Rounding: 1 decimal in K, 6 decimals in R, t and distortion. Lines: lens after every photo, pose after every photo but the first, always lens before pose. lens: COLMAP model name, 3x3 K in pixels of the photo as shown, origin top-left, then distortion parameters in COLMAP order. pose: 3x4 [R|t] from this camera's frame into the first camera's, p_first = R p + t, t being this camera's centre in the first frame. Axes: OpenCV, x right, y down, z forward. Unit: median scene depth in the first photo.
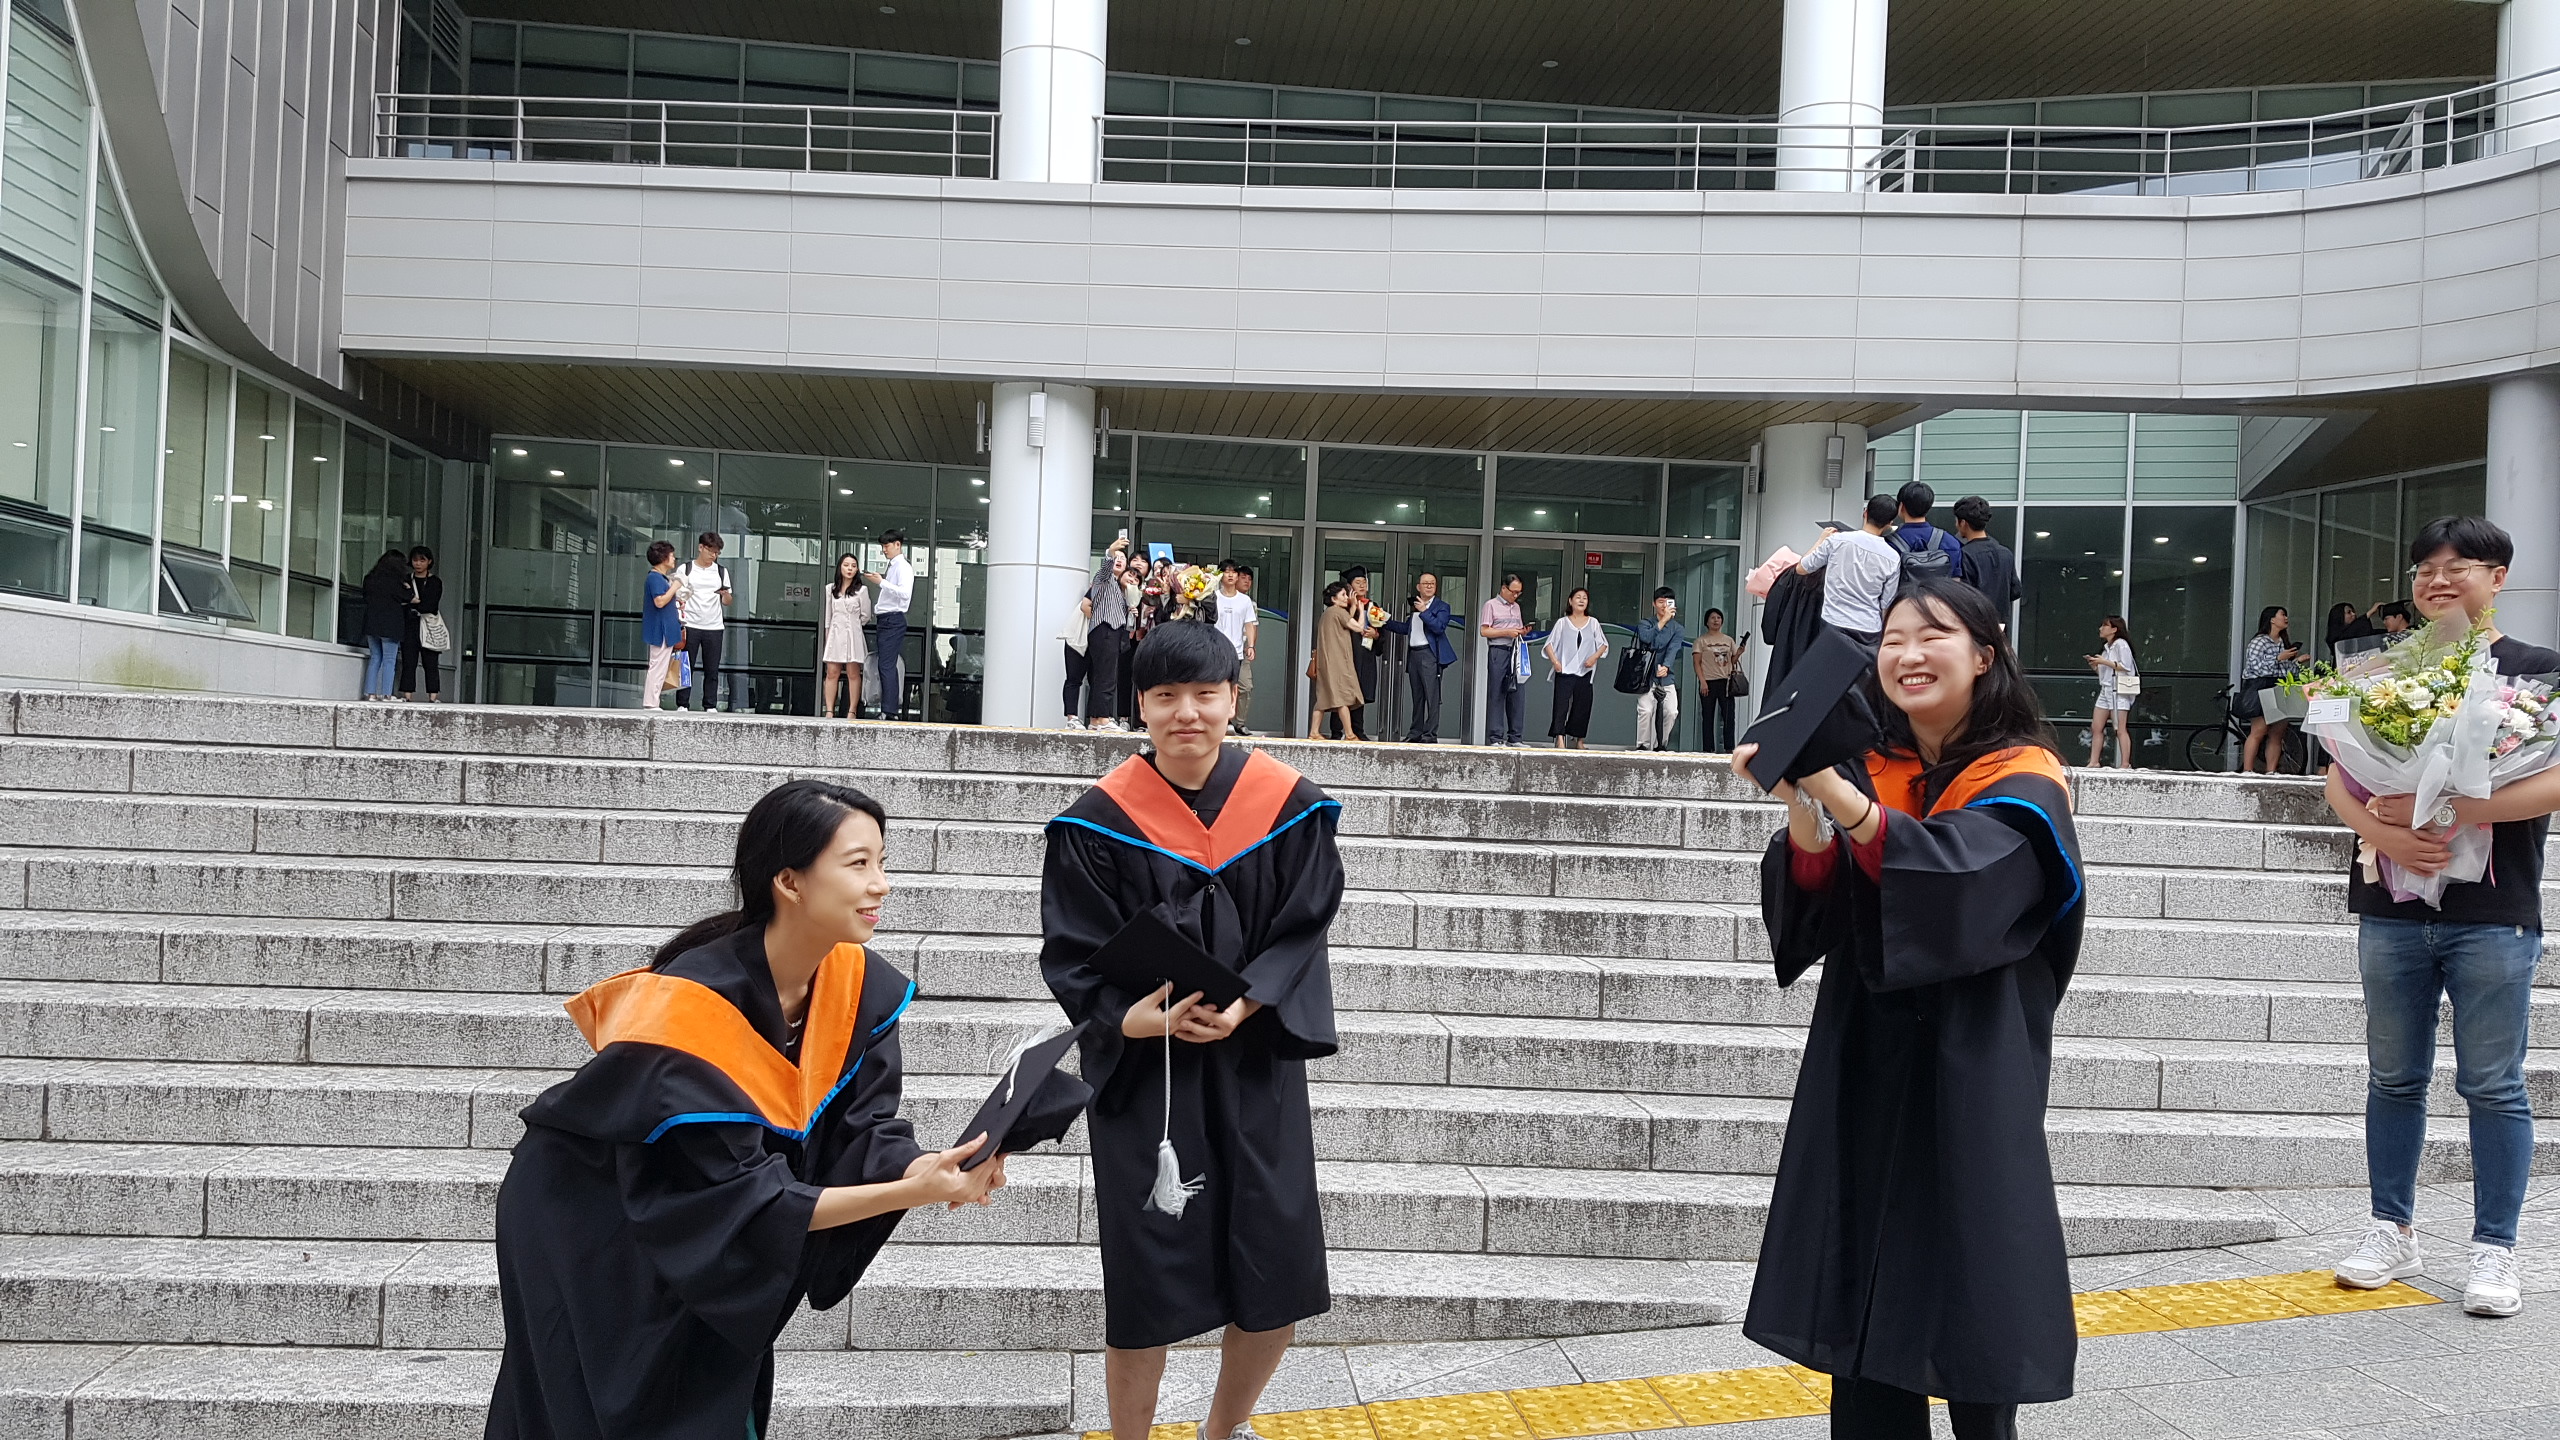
lens RADIAL K [[2173.1, 0, 1276.6], [0, 2173.1, 728.3], [0, 0, 1]] dist [0.016728, 0.003314]
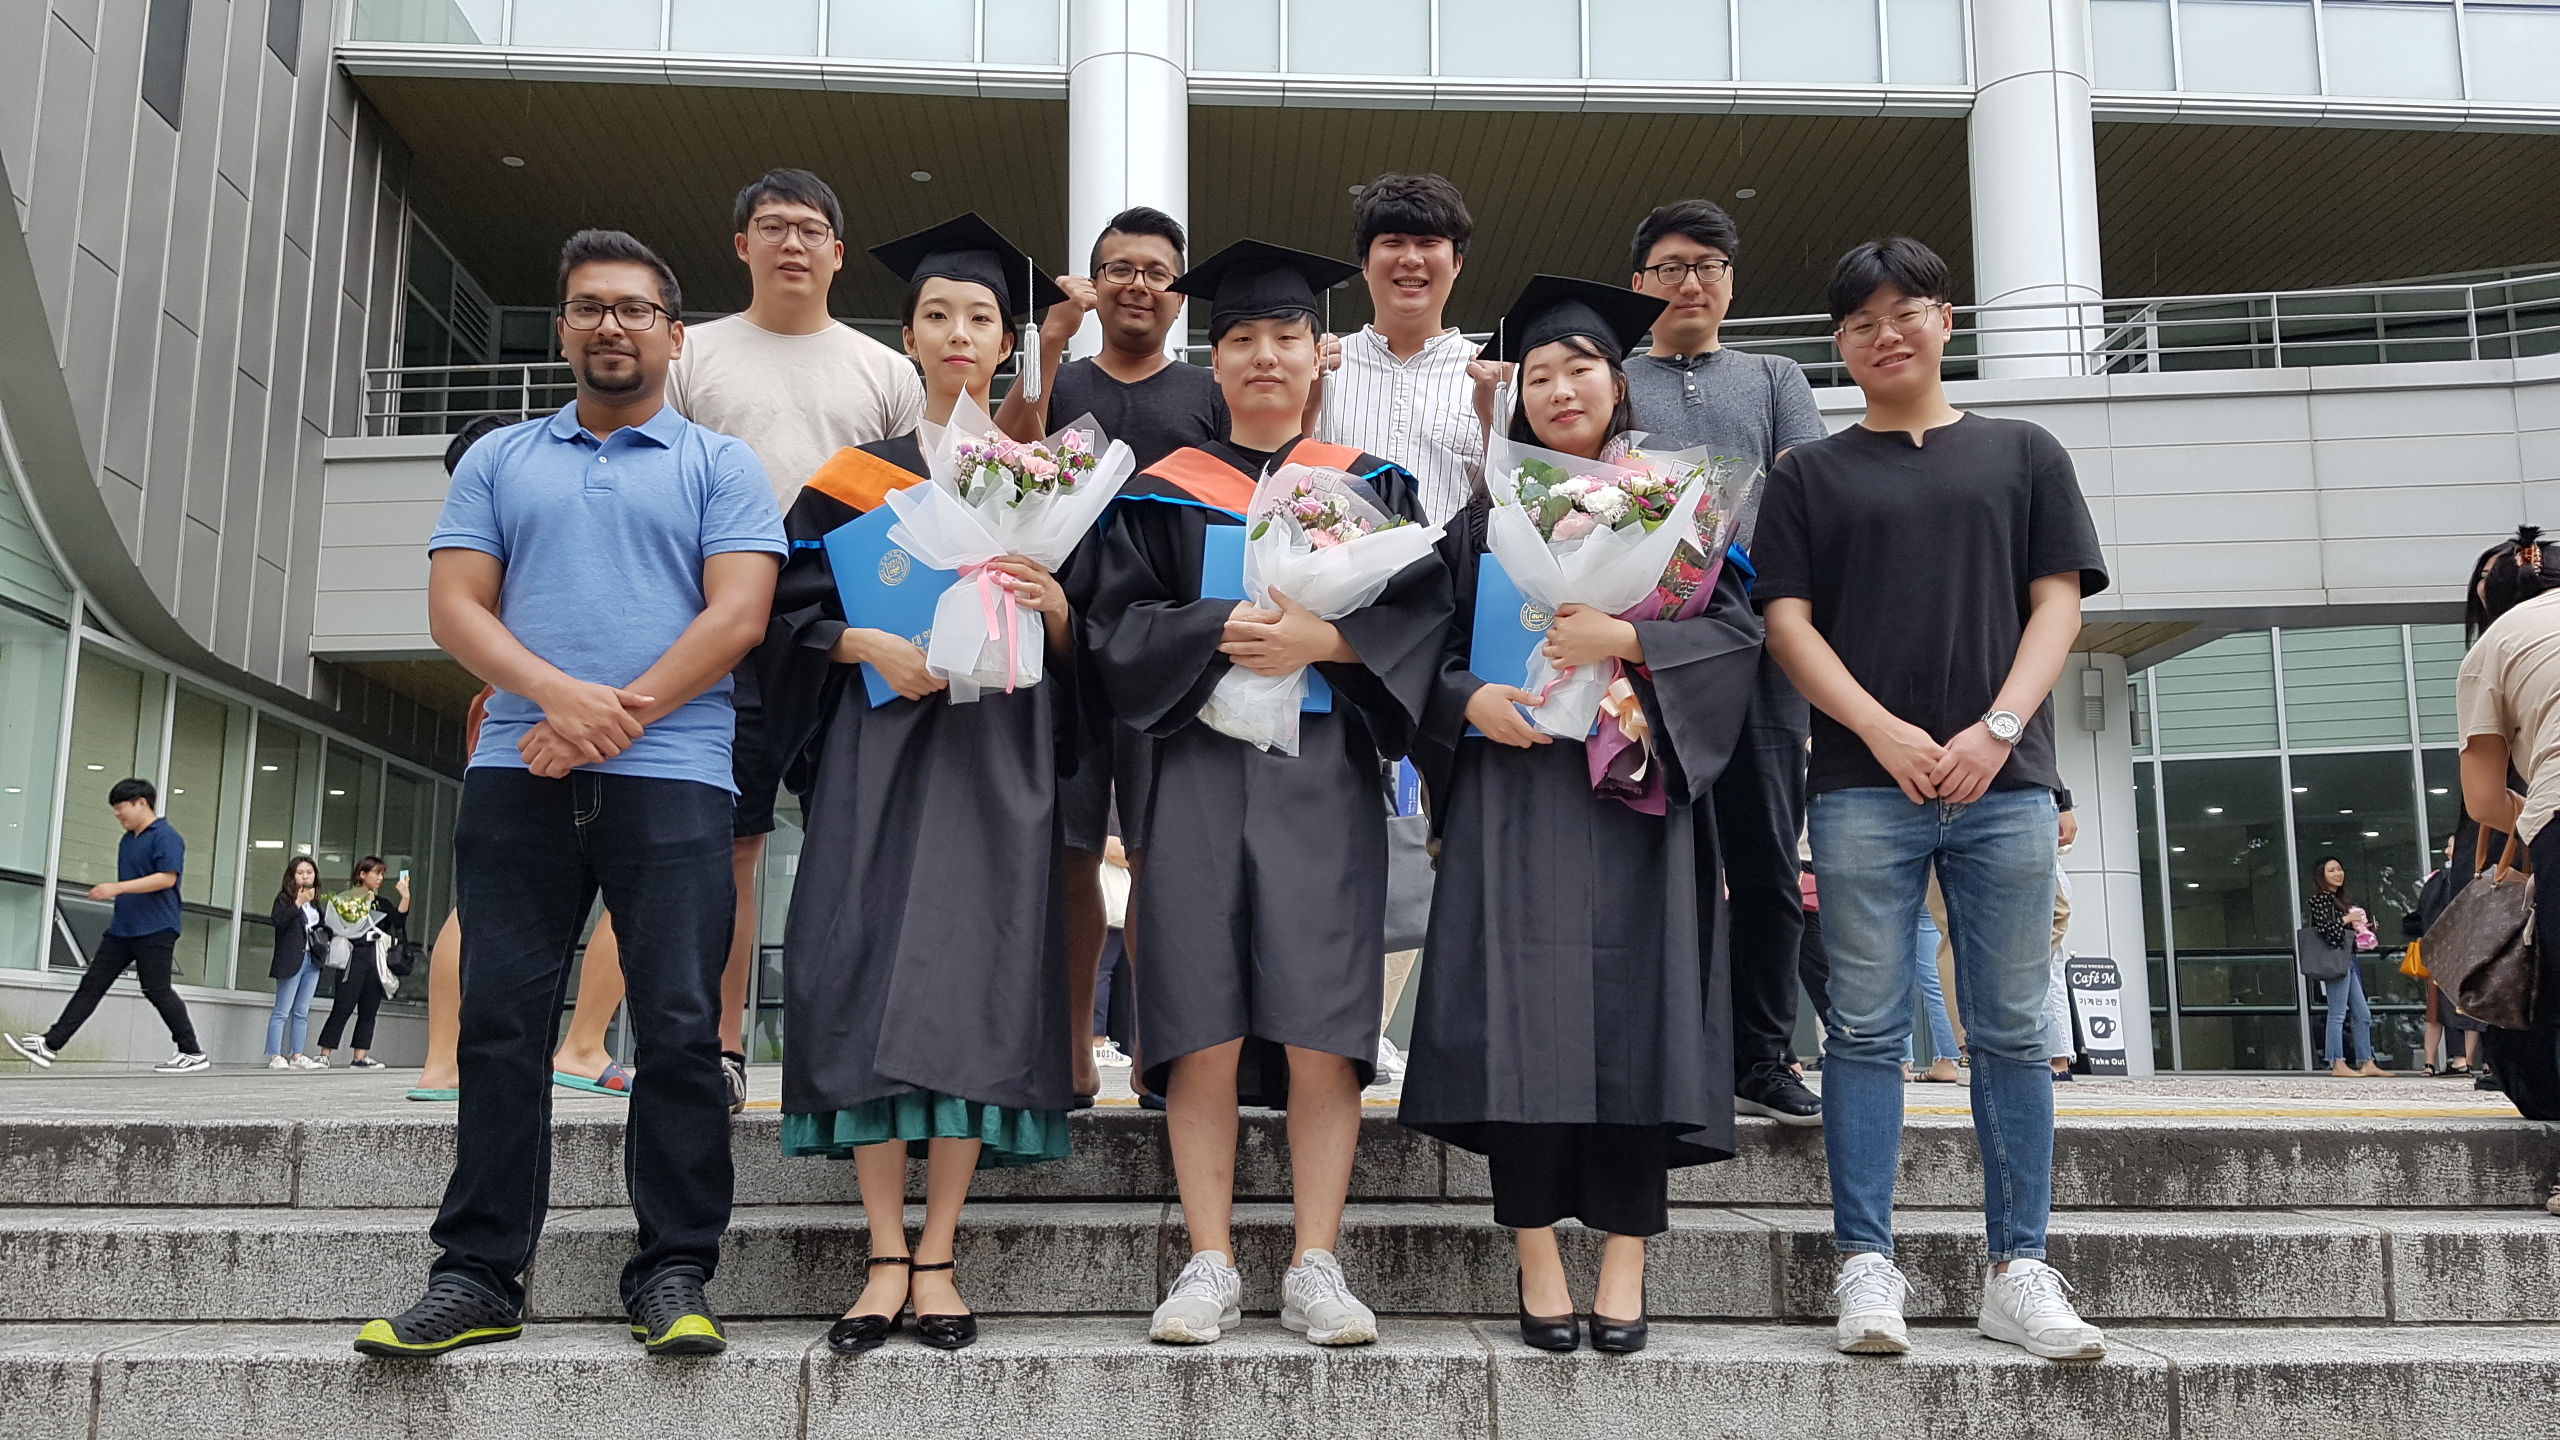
lens RADIAL K [[2173.1, 0, 1278.9], [0, 2173.1, 723.5], [0, 0, 1]] dist [0.016728, 0.003314]
pose [[0.997982, -0.044622, -0.045179, -0.012115], [0.037494, 0.988294, -0.147885, -0.005282], [0.051249, 0.145892, 0.987972, 0.200638]]
